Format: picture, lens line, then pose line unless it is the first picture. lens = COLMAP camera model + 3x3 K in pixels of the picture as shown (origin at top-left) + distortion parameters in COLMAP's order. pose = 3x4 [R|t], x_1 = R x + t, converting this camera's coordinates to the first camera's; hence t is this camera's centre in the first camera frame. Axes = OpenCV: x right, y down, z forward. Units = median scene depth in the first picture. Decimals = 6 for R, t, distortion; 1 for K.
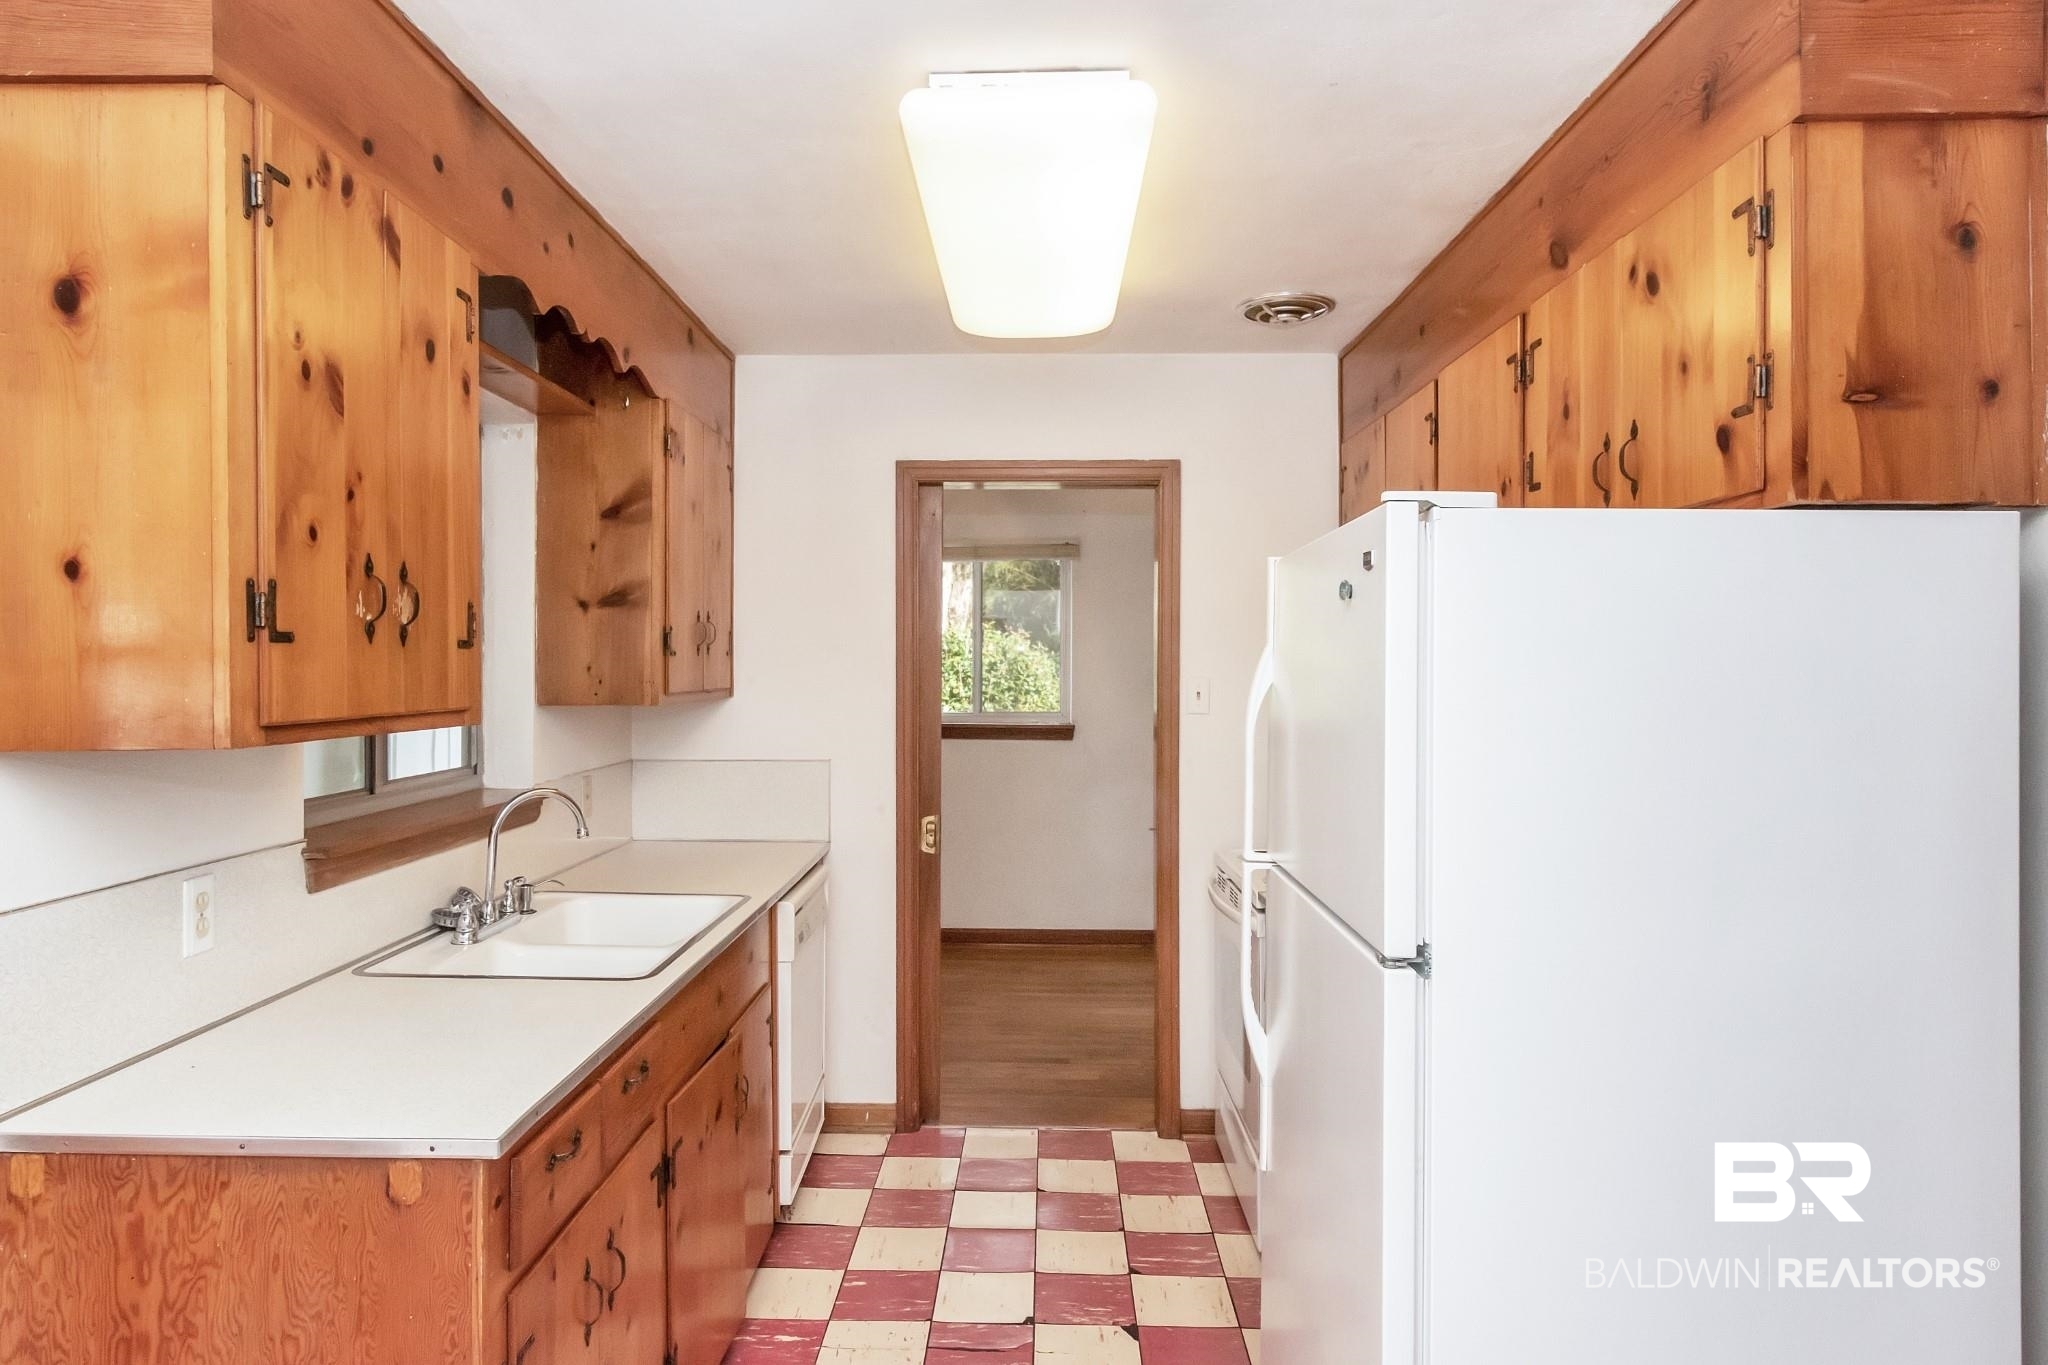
lens RADIAL K [[1331.4, 0, 1063.0], [0, 1331.4, 675.3], [0, 0, 1]] dist [0.006502, -0.002376]
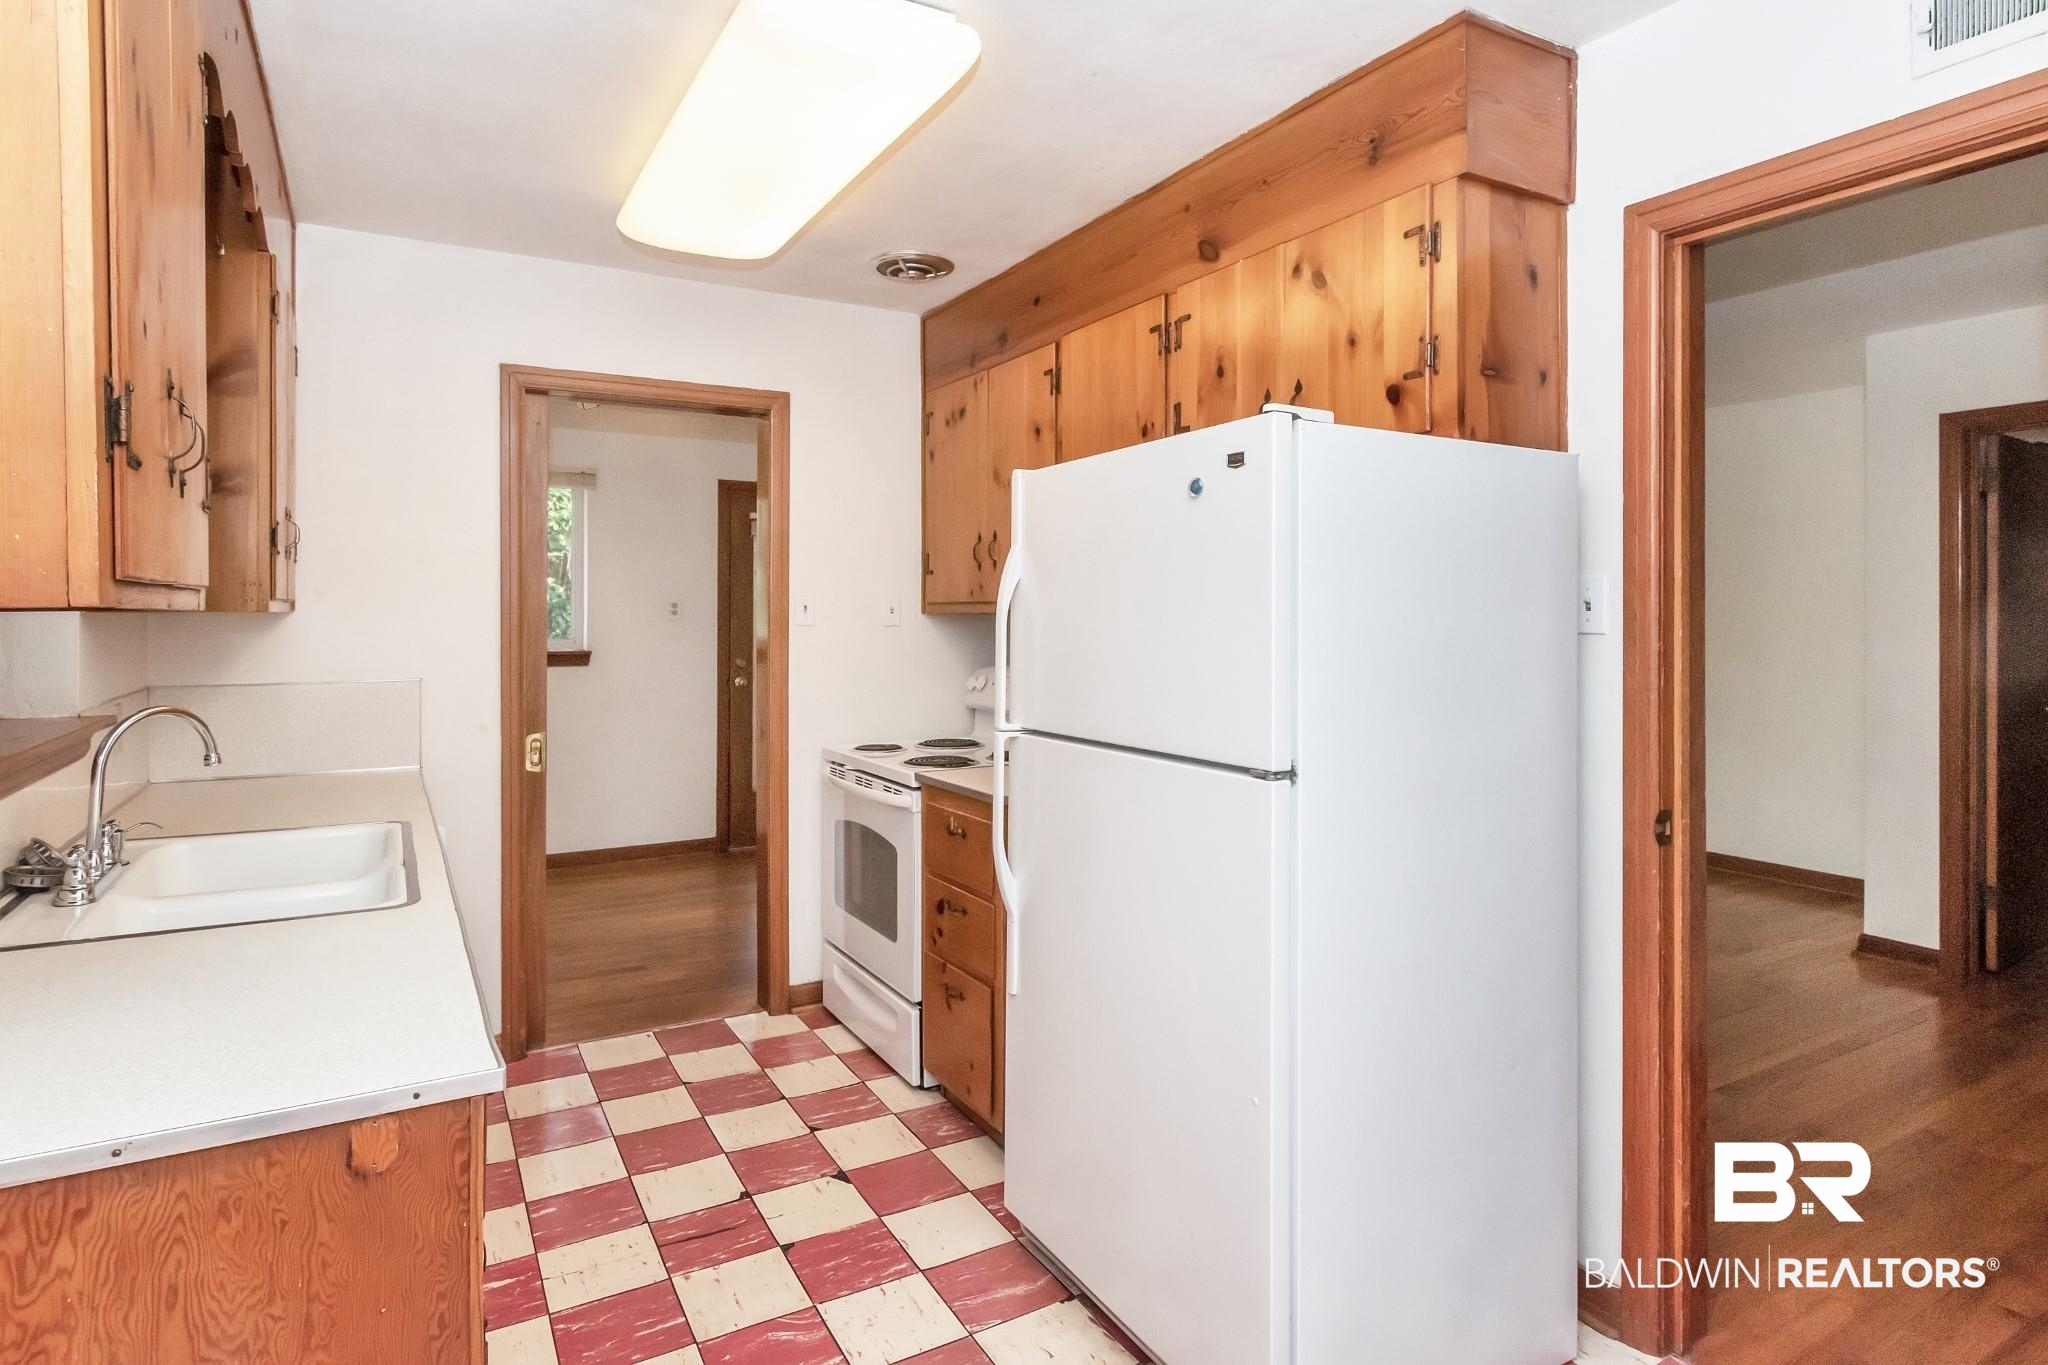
lens RADIAL K [[1134.8, 0, 1103.4], [0, 1134.8, 634.4], [0, 0, 1]] dist [0.009757, -0.001232]
pose [[0.840836, -0.016374, 0.541042, -0.301505], [0.011735, 0.999859, 0.012023, 0.042075], [-0.541162, -0.003760, 0.840910, 0.112734]]
